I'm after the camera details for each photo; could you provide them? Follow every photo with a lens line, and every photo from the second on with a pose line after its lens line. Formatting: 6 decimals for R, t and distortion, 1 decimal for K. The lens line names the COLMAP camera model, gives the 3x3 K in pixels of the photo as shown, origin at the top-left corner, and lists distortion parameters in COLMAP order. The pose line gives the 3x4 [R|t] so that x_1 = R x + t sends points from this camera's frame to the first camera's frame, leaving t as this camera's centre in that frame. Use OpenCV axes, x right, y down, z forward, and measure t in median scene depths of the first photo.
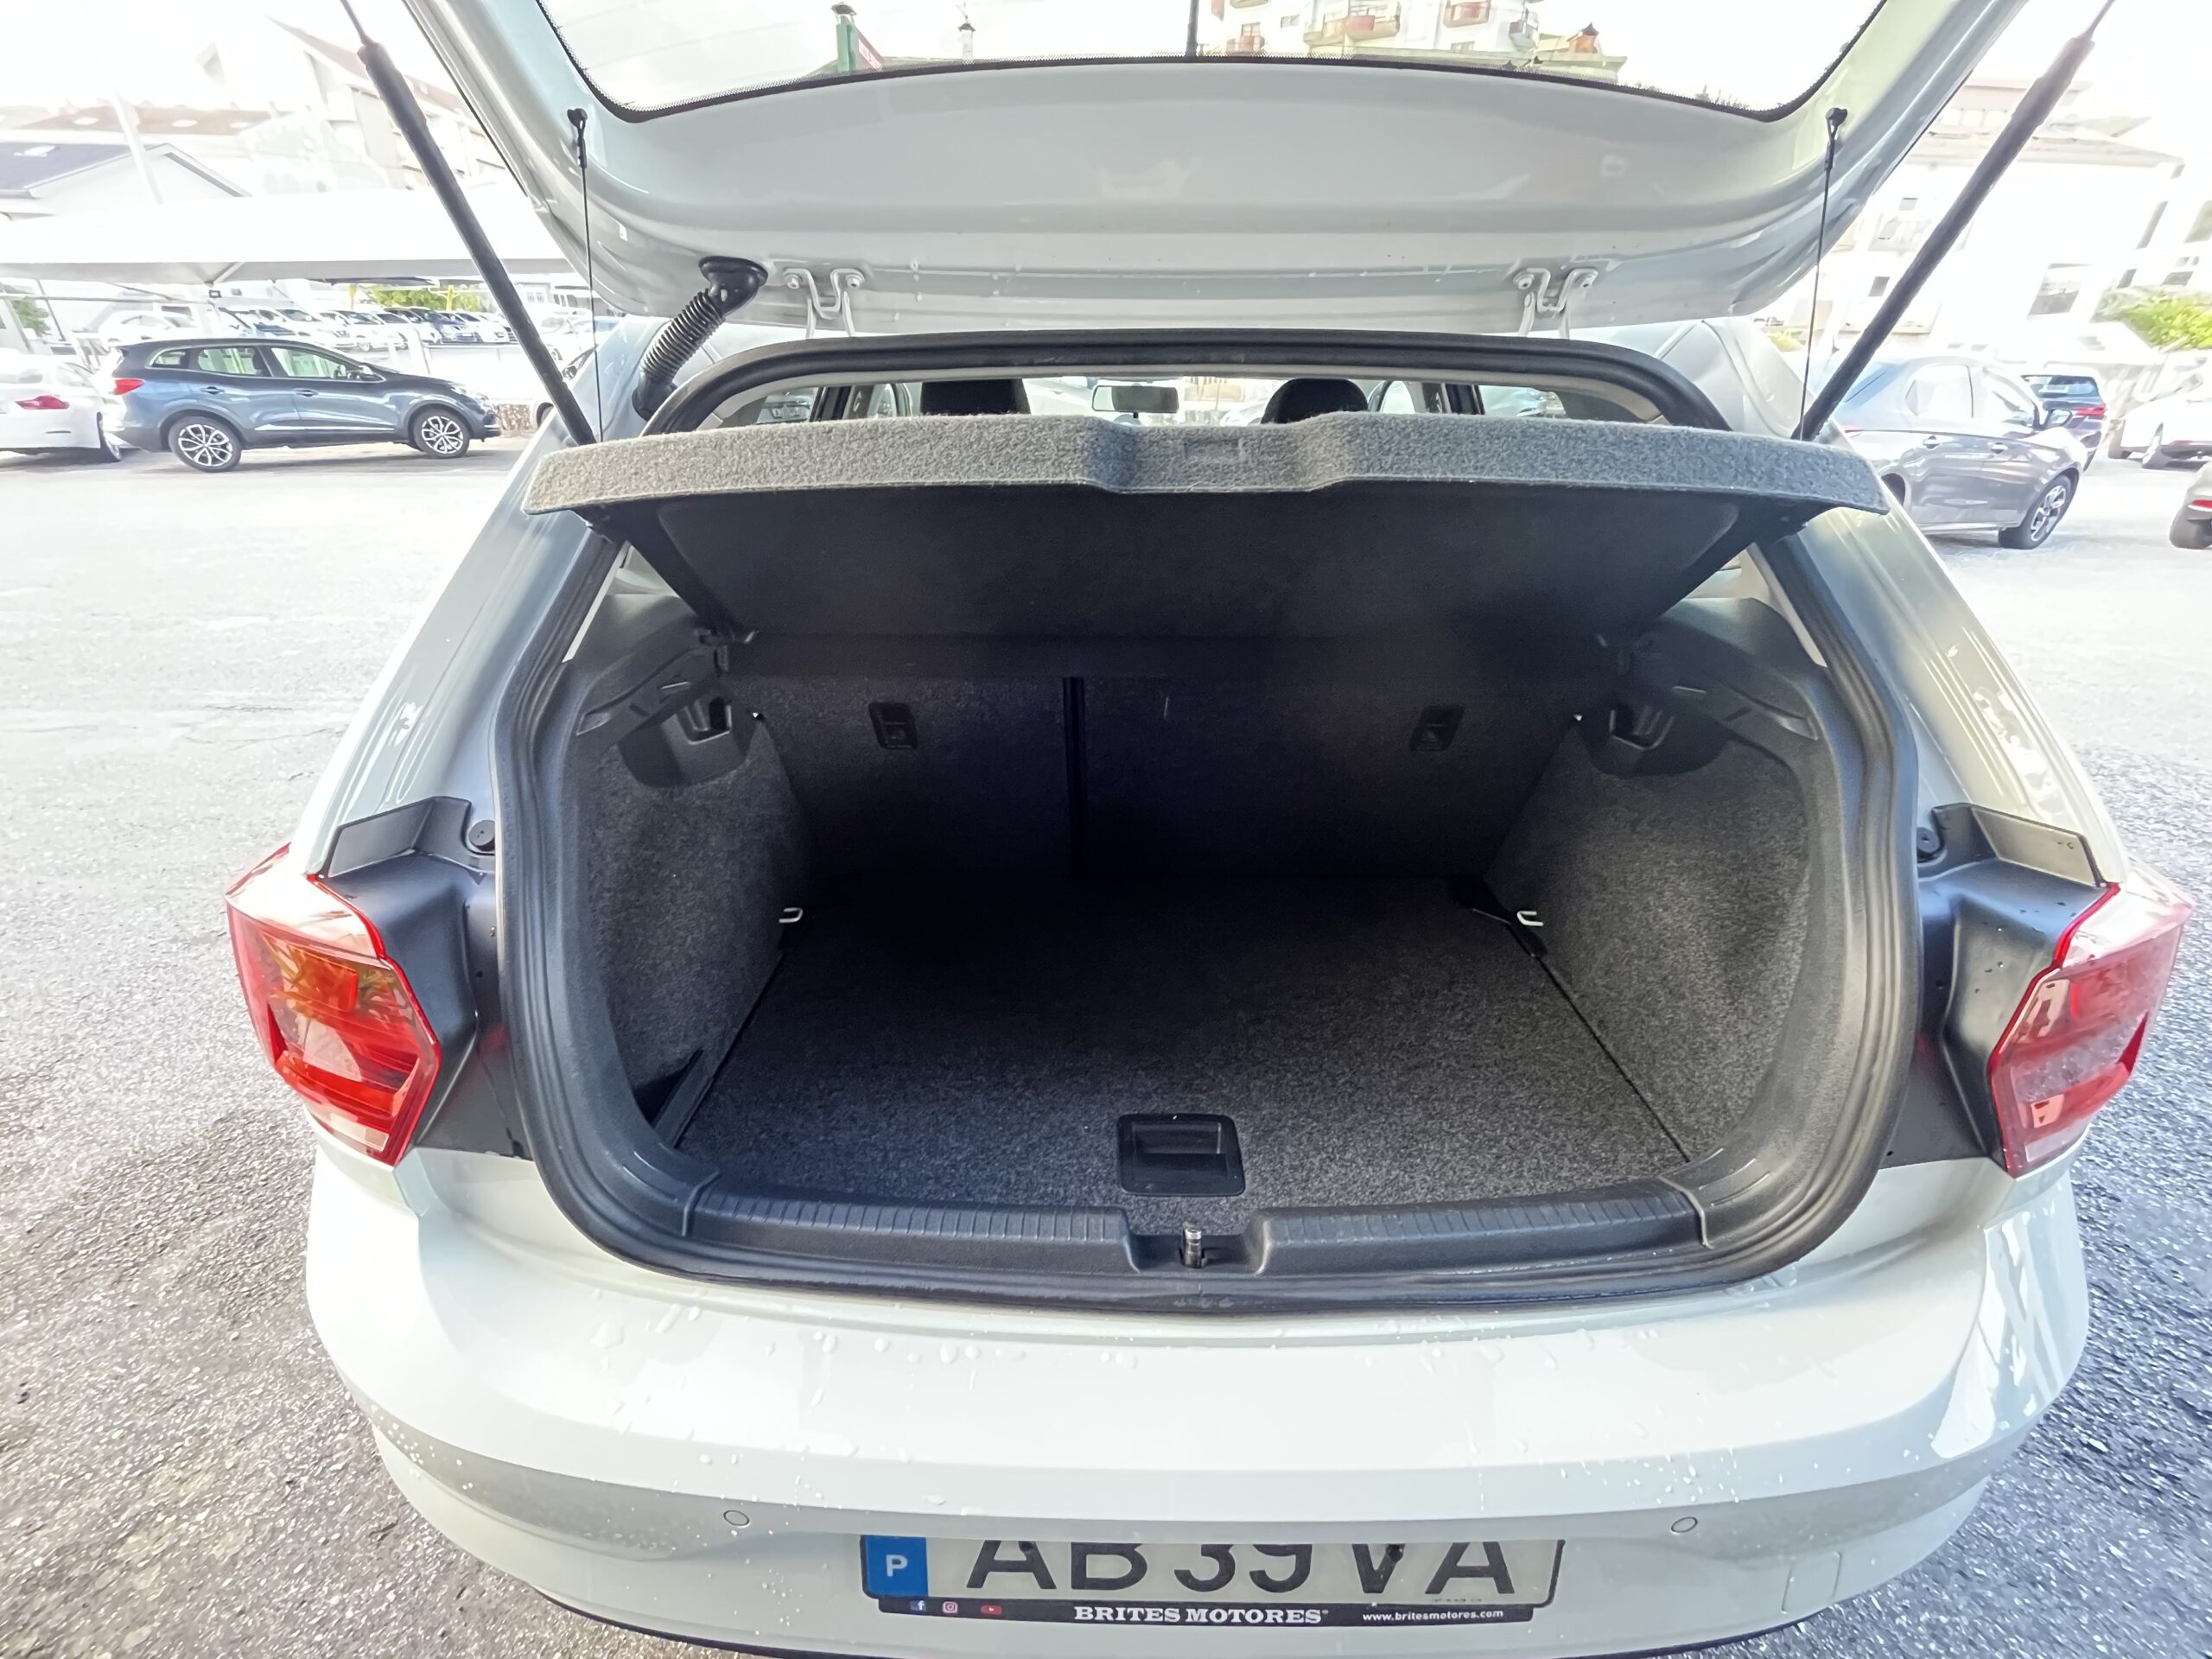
lens RADIAL K [[894.4, 0, 1107.0], [0, 894.4, 827.8], [0, 0, 1]] dist [-0.000432, -0.000506]
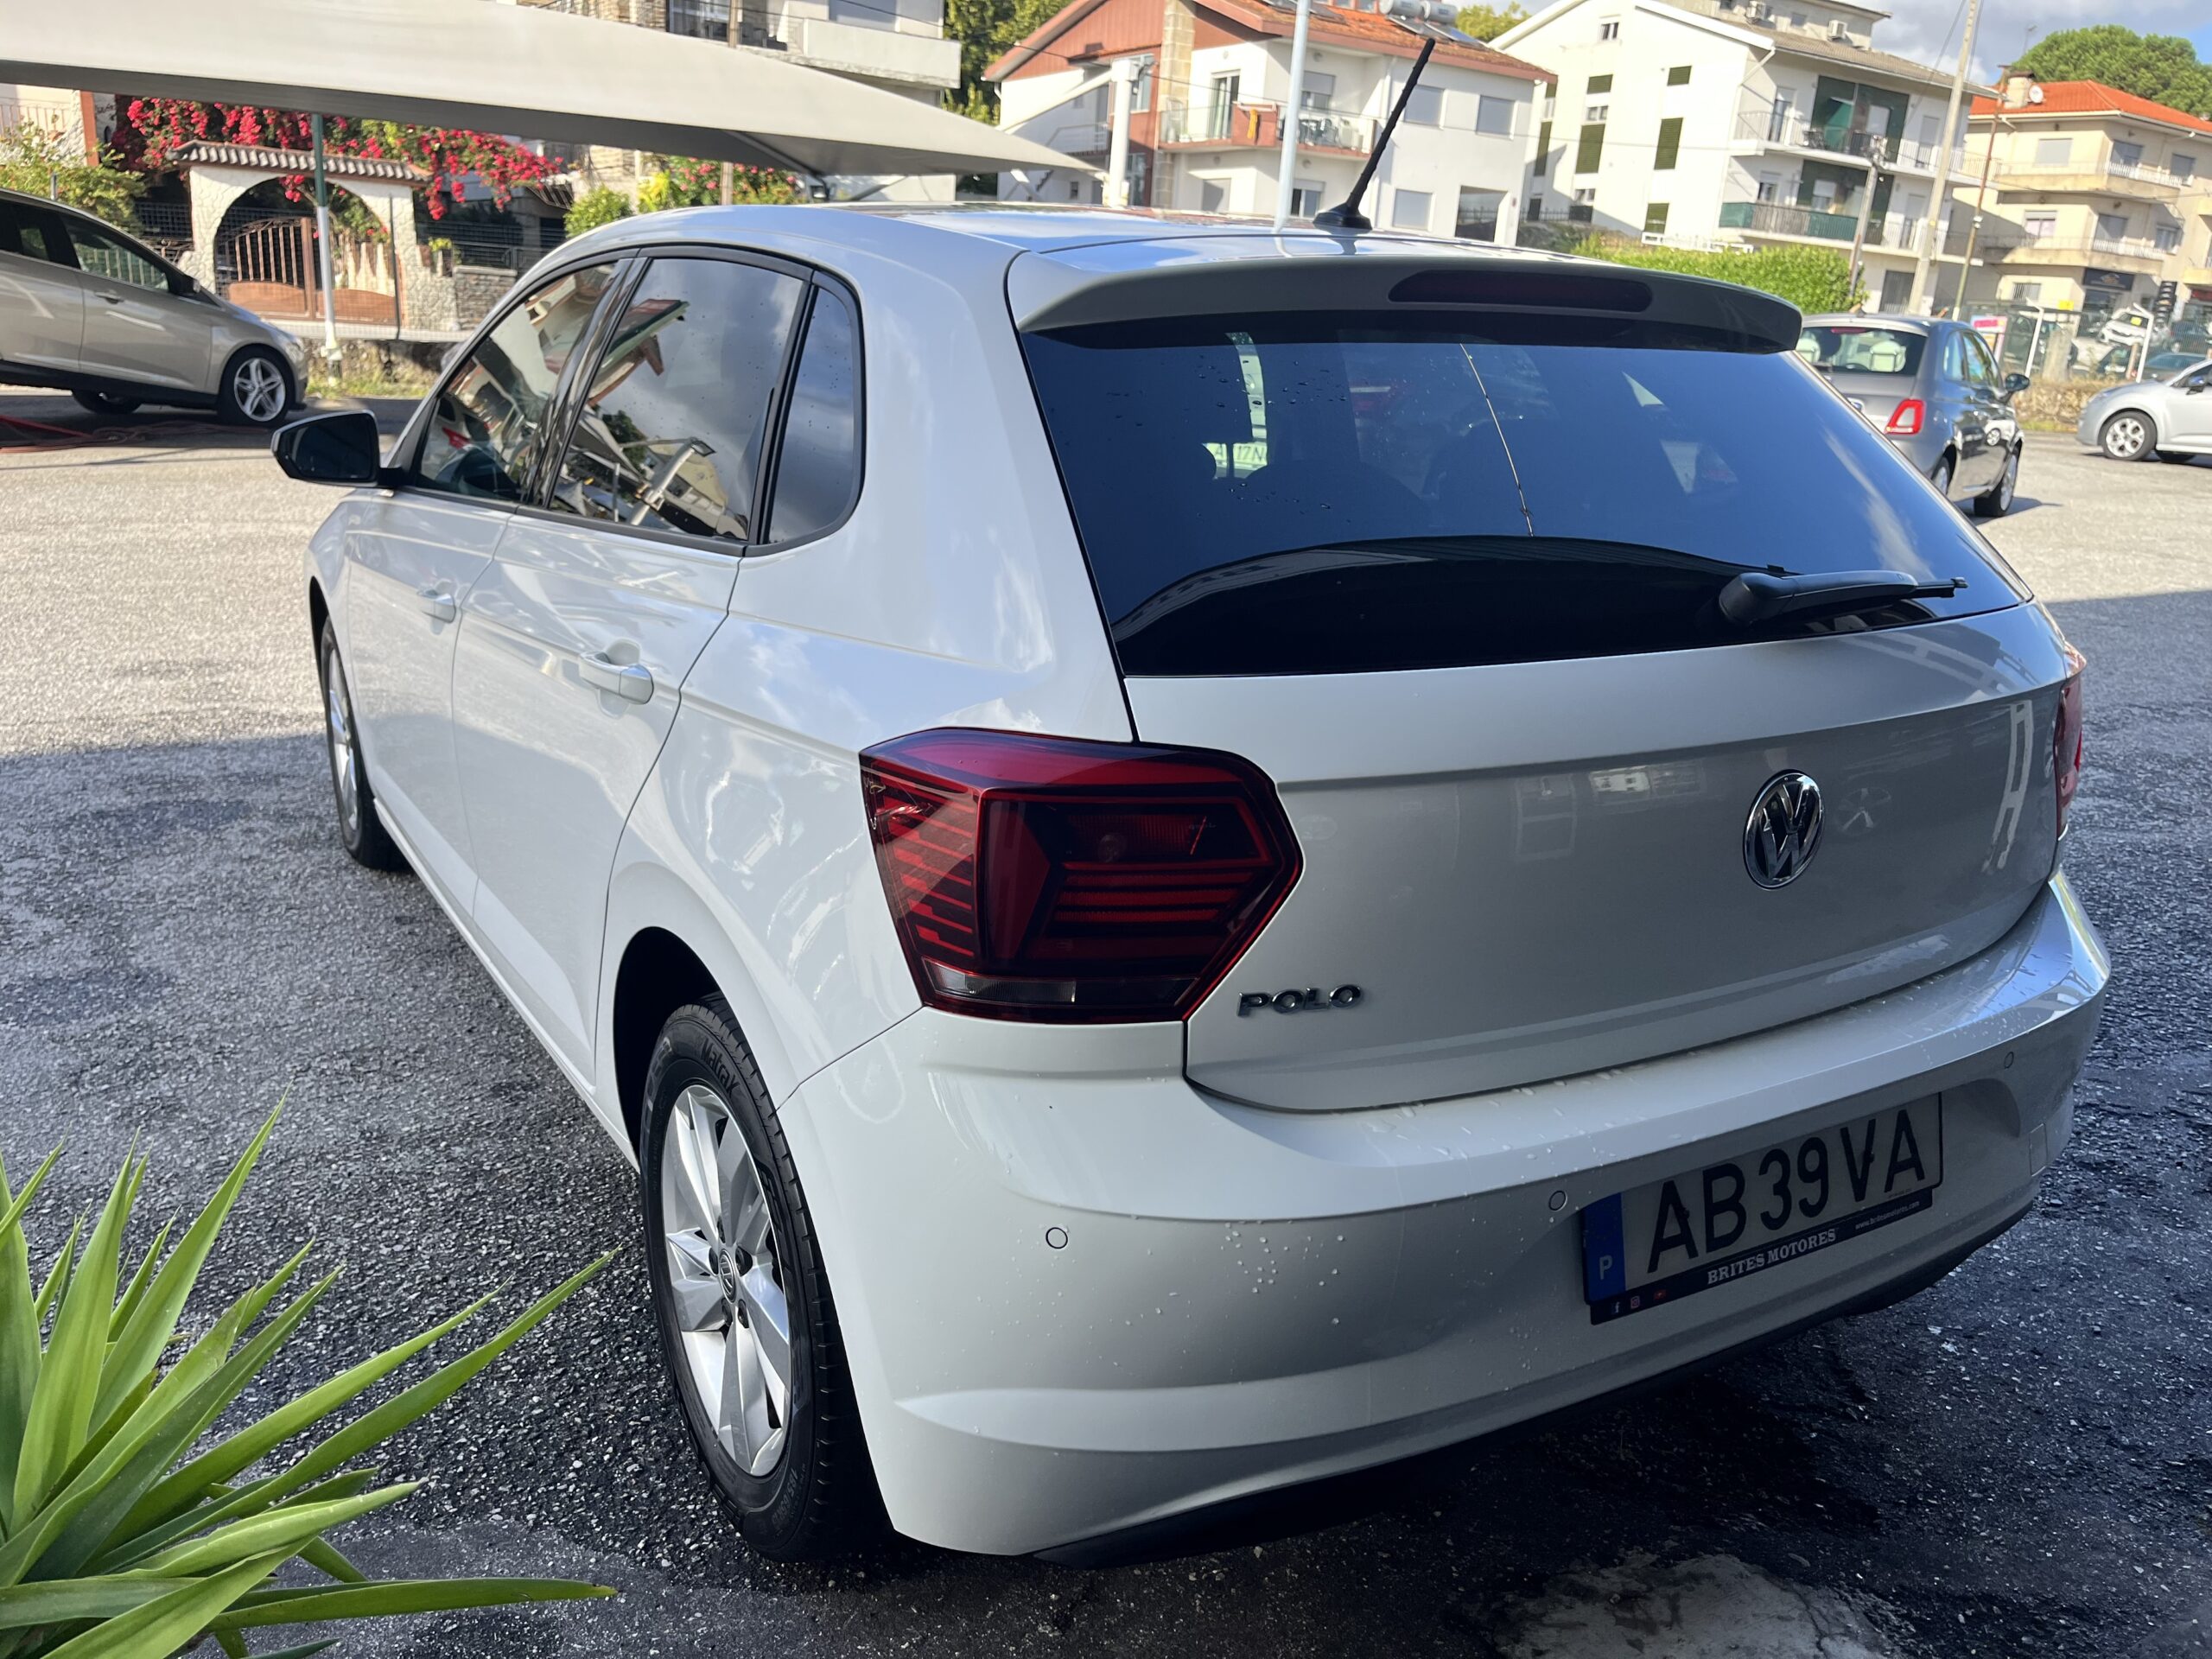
lens RADIAL K [[1694.2, 0, 1097.6], [0, 1694.2, 832.6], [0, 0, 1]] dist [0.054974, -0.064983]
pose [[0.853088, -0.121931, 0.507320, -1.884568], [0.200351, 0.974323, -0.102731, 0.346756], [-0.481767, 0.189281, 0.855613, -0.739825]]
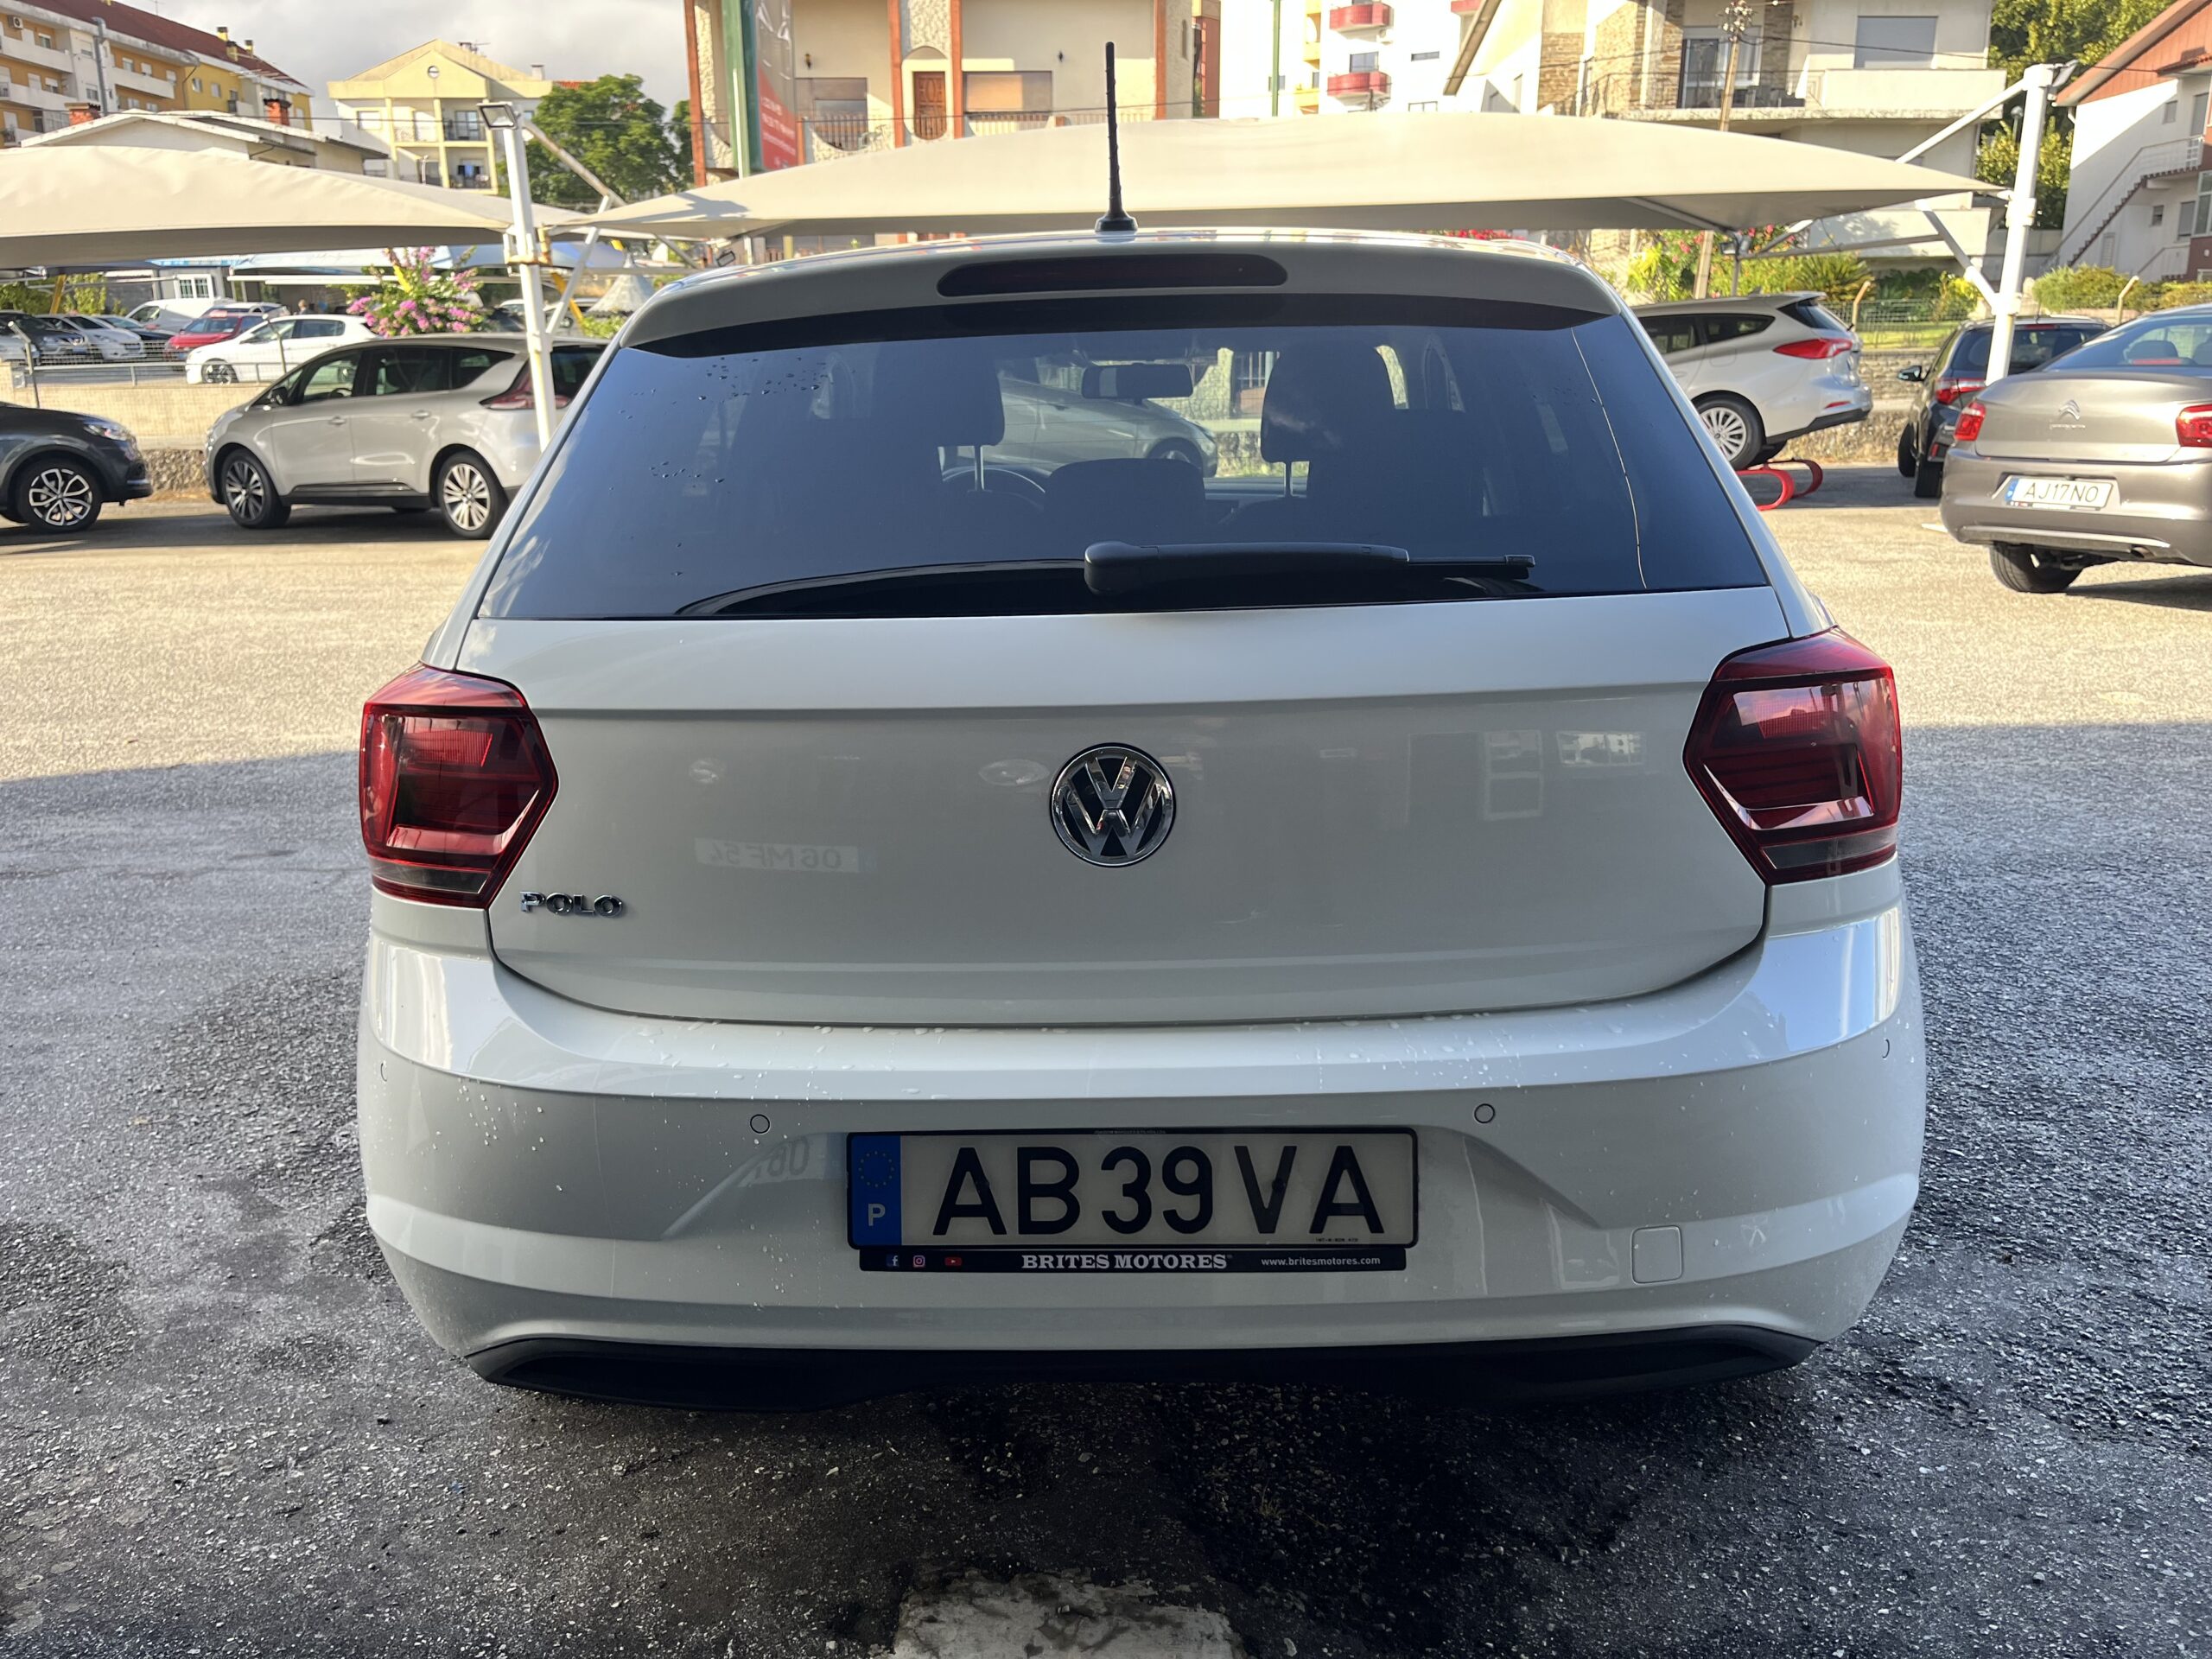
lens RADIAL K [[1694.2, 0, 1111.3], [0, 1694.2, 834.5], [0, 0, 1]] dist [0.054974, -0.064983]
pose [[0.999234, -0.024262, -0.030694, 0.168413], [0.017336, 0.977851, -0.208582, 0.792850], [0.035075, 0.207890, 0.977523, -1.356433]]
